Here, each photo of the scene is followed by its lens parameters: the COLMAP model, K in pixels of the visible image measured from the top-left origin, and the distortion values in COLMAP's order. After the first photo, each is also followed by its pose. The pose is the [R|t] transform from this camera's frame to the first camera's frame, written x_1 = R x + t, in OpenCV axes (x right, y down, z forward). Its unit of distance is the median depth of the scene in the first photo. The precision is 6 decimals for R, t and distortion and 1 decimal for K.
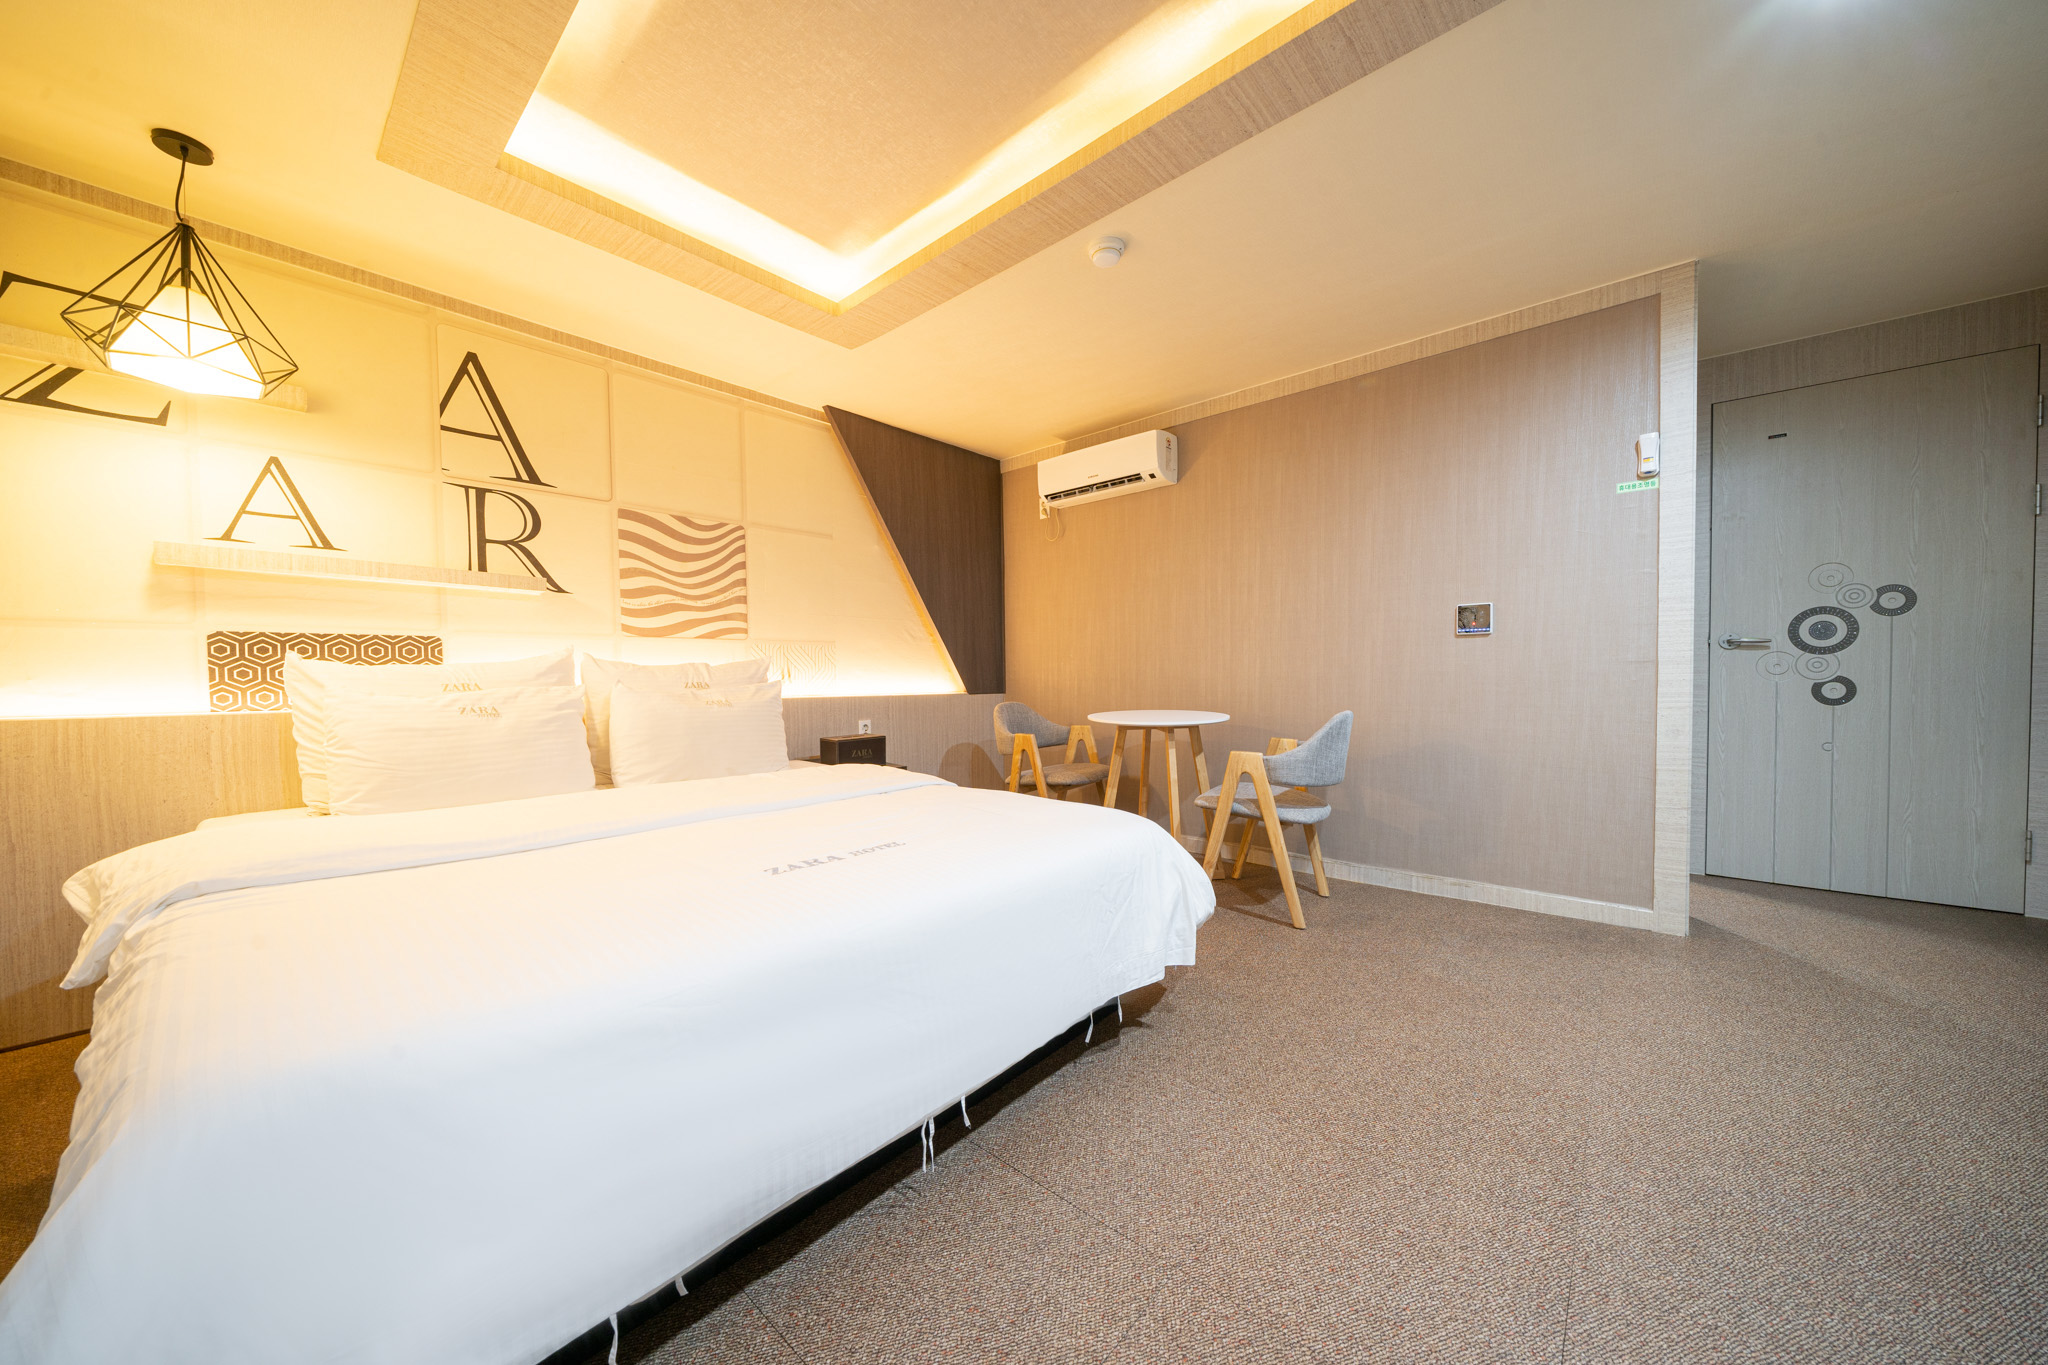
lens RADIAL K [[700.0, 0, 1025.3], [0, 700.0, 688.6], [0, 0, 1]] dist [-0.000505, -0.000079]
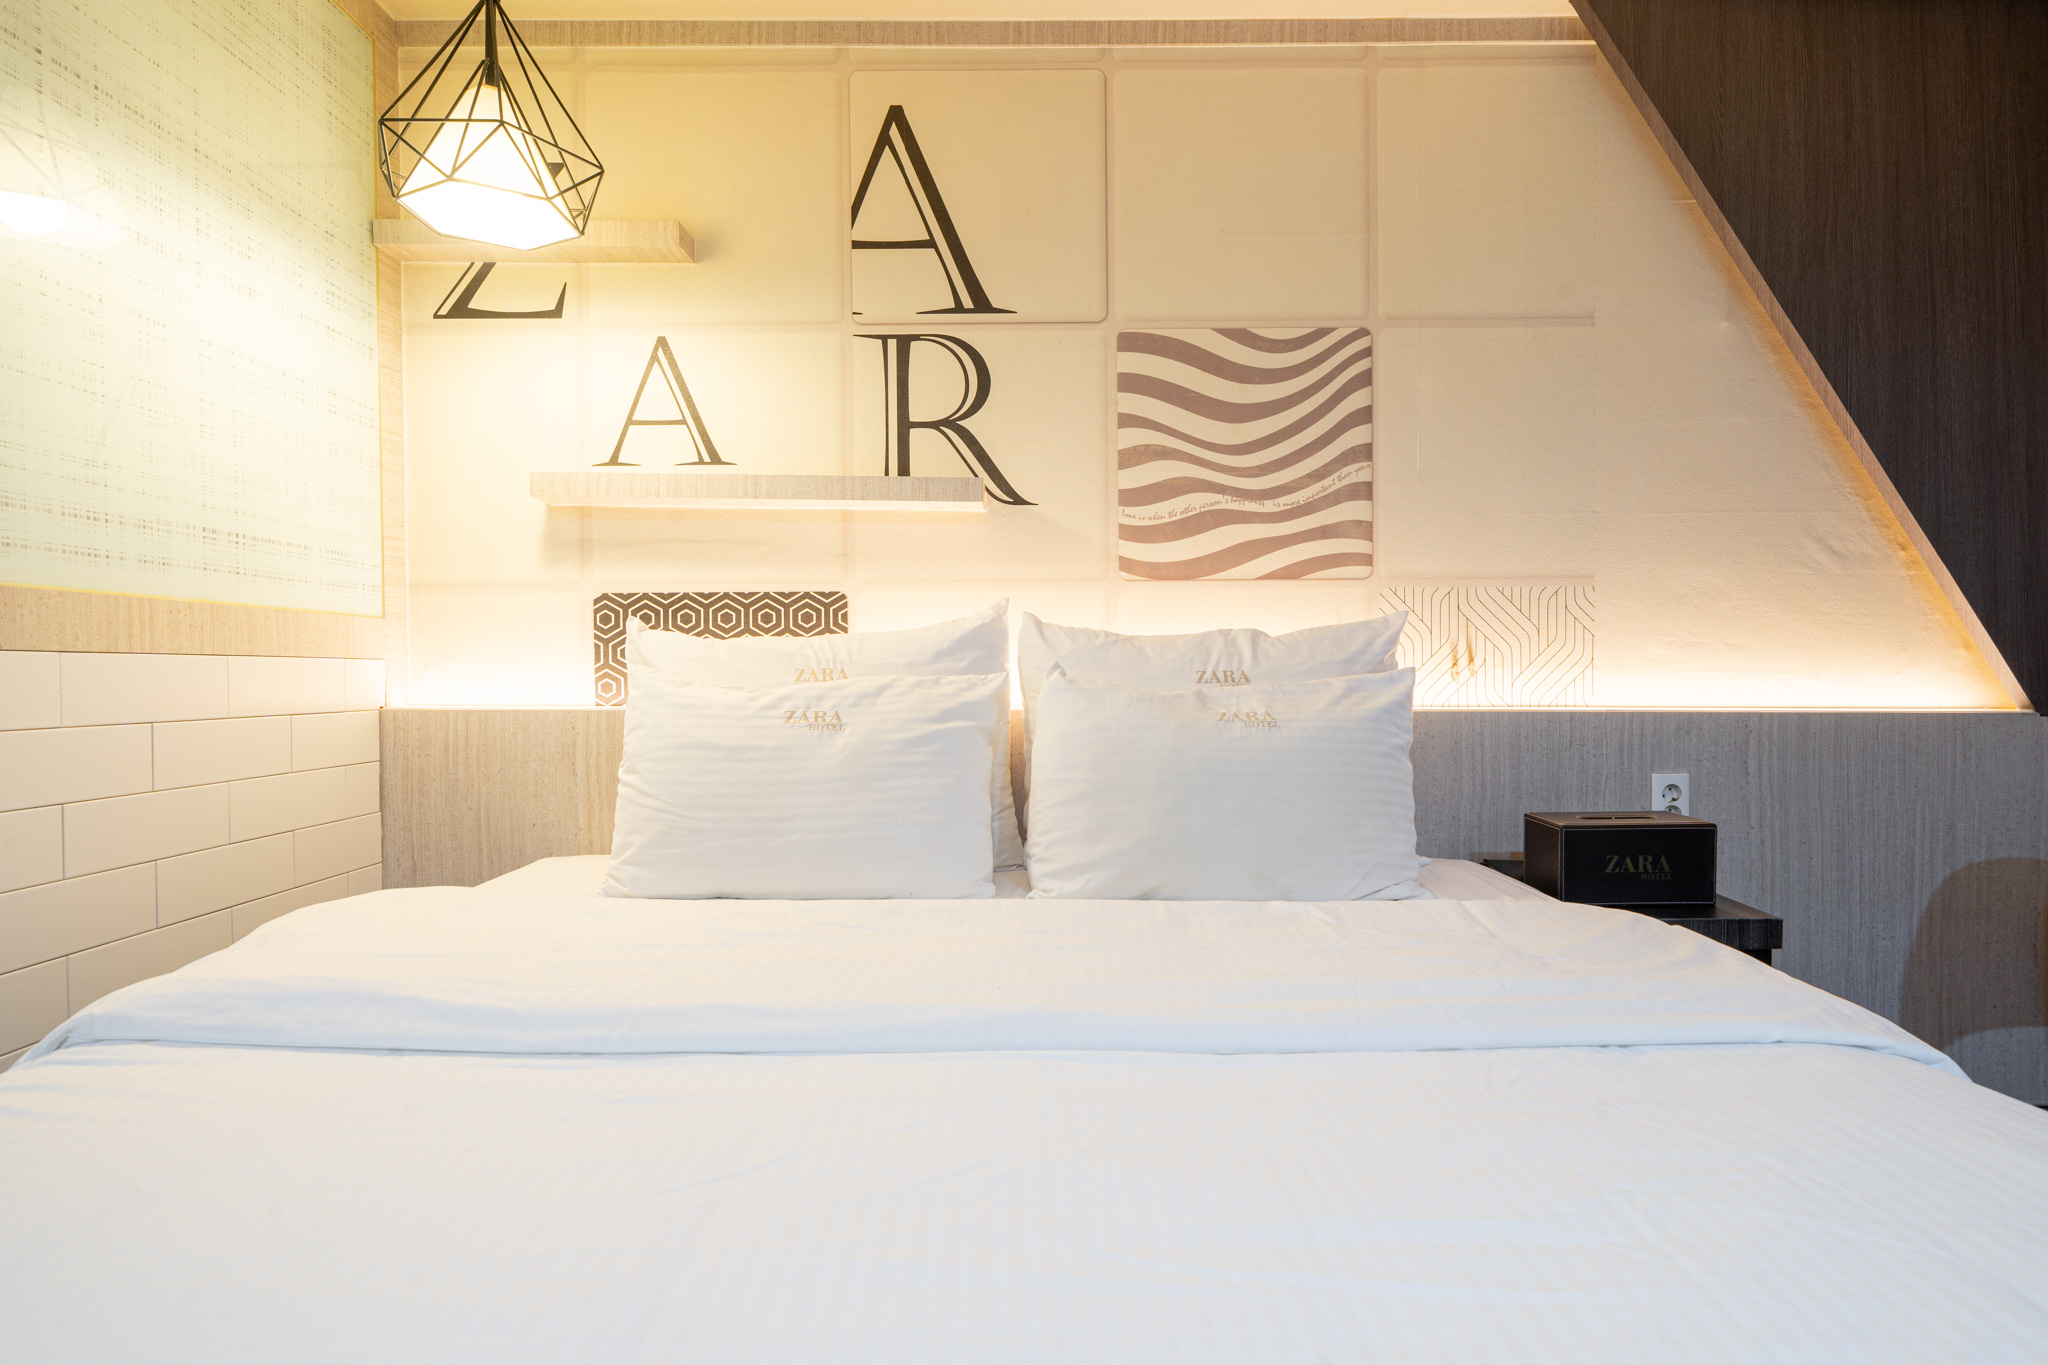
lens RADIAL K [[1090.0, 0, 1026.8], [0, 1090.0, 692.3], [0, 0, 1]] dist [0.000134, -0.000936]
pose [[0.666496, 0.021601, -0.745196, -0.023434], [-0.017554, 0.999758, 0.013280, -0.002209], [0.745302, 0.004230, 0.666714, 0.434892]]
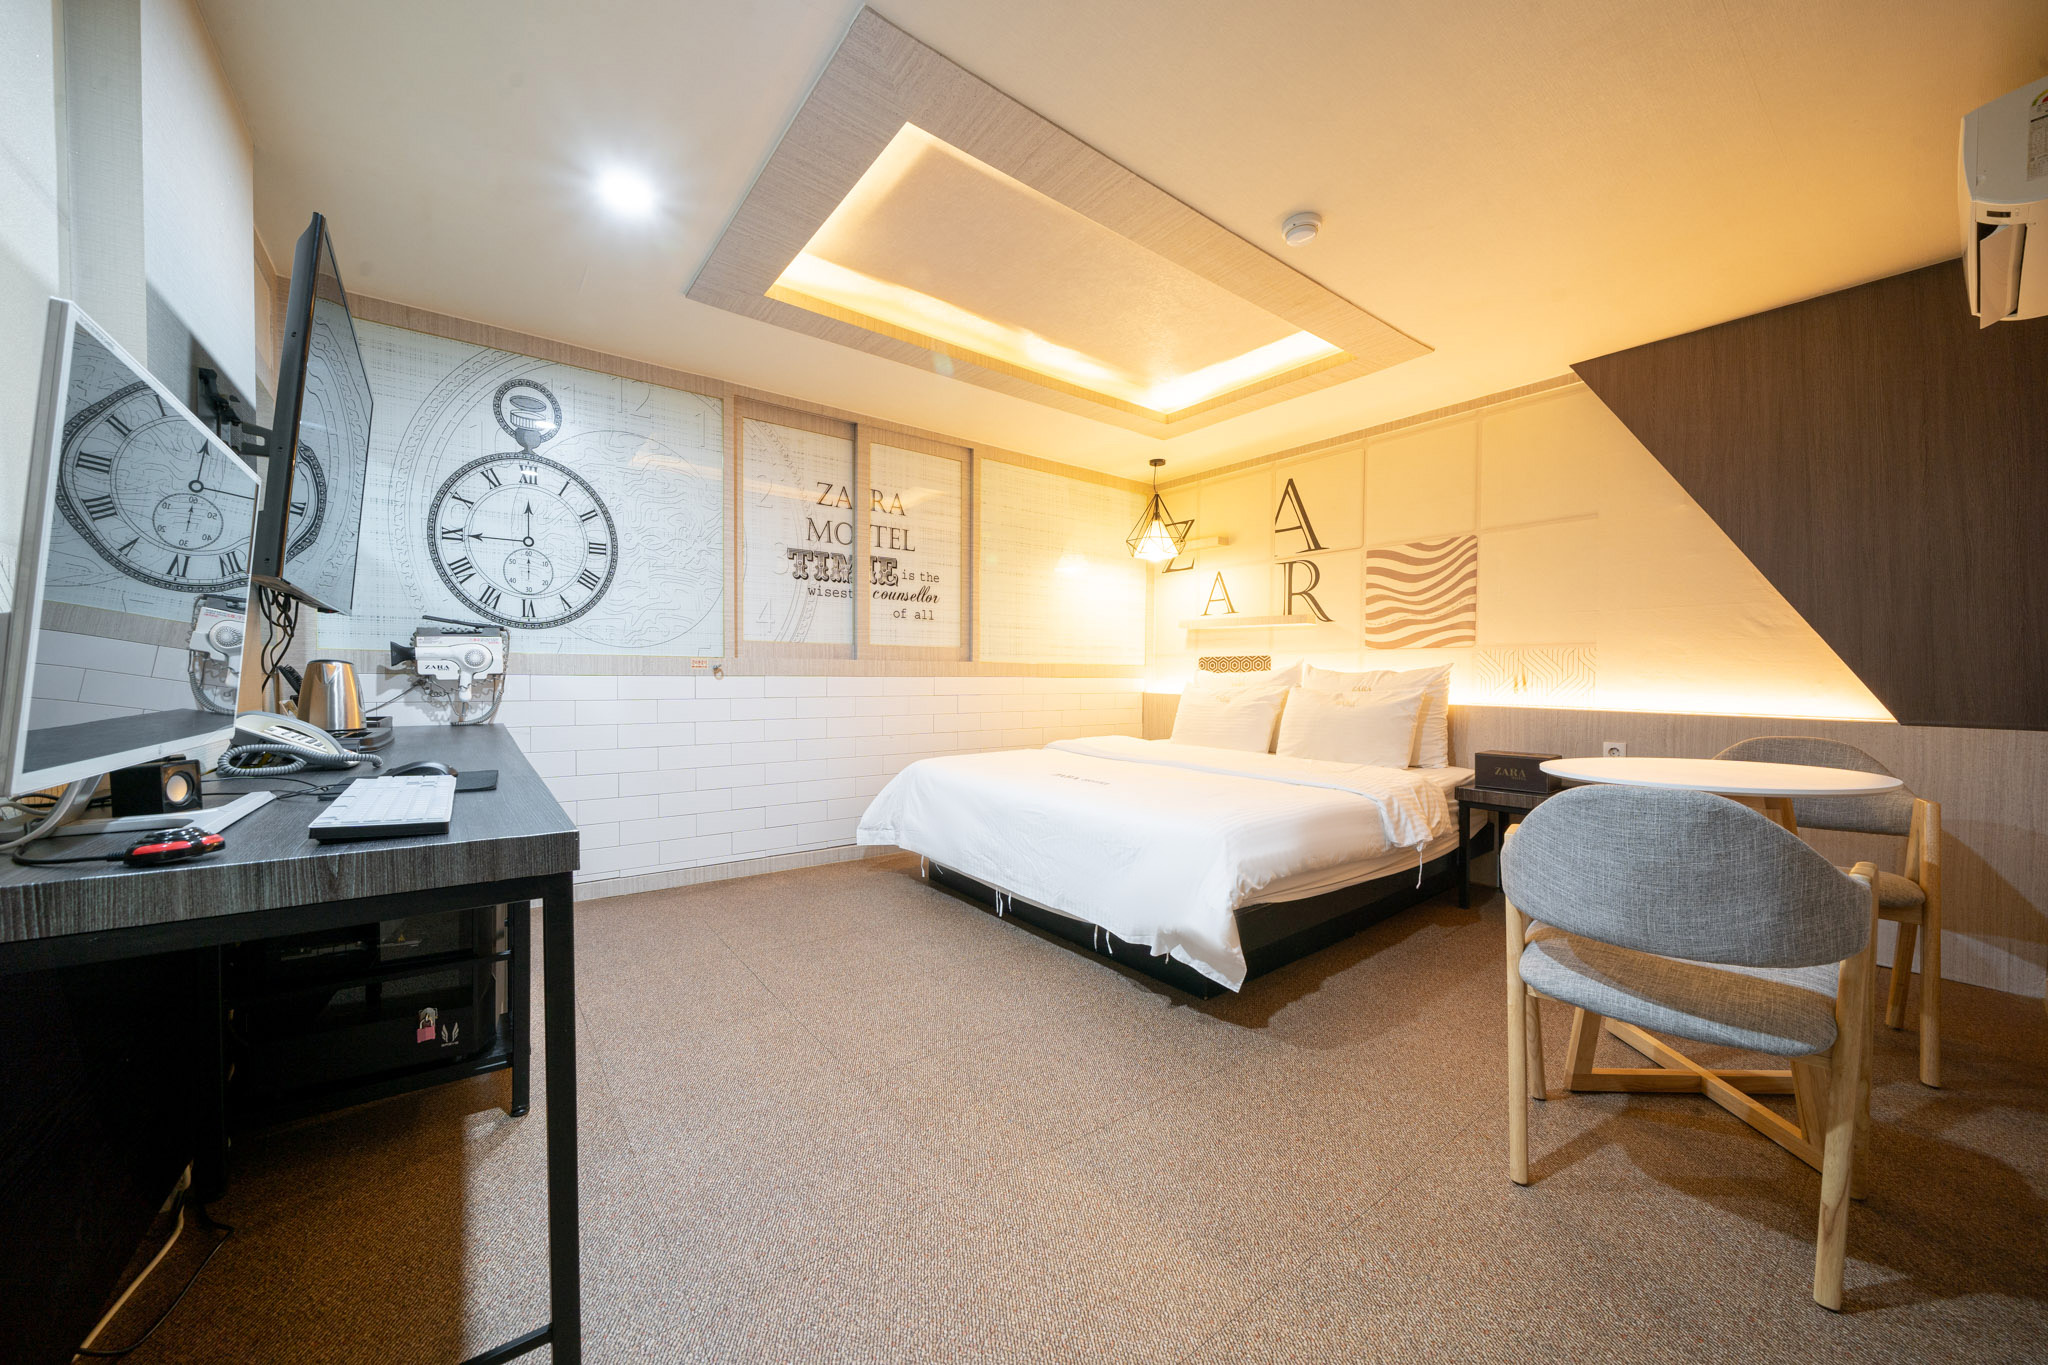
lens RADIAL K [[734.5, 0, 1026.7], [0, 734.5, 687.9], [0, 0, 1]] dist [0.000316, 0.000003]
pose [[-0.189238, 0.024867, -0.981616, 0.918520], [-0.024782, 0.999240, 0.030091, -0.031172], [0.981618, 0.030021, -0.188478, 0.675206]]
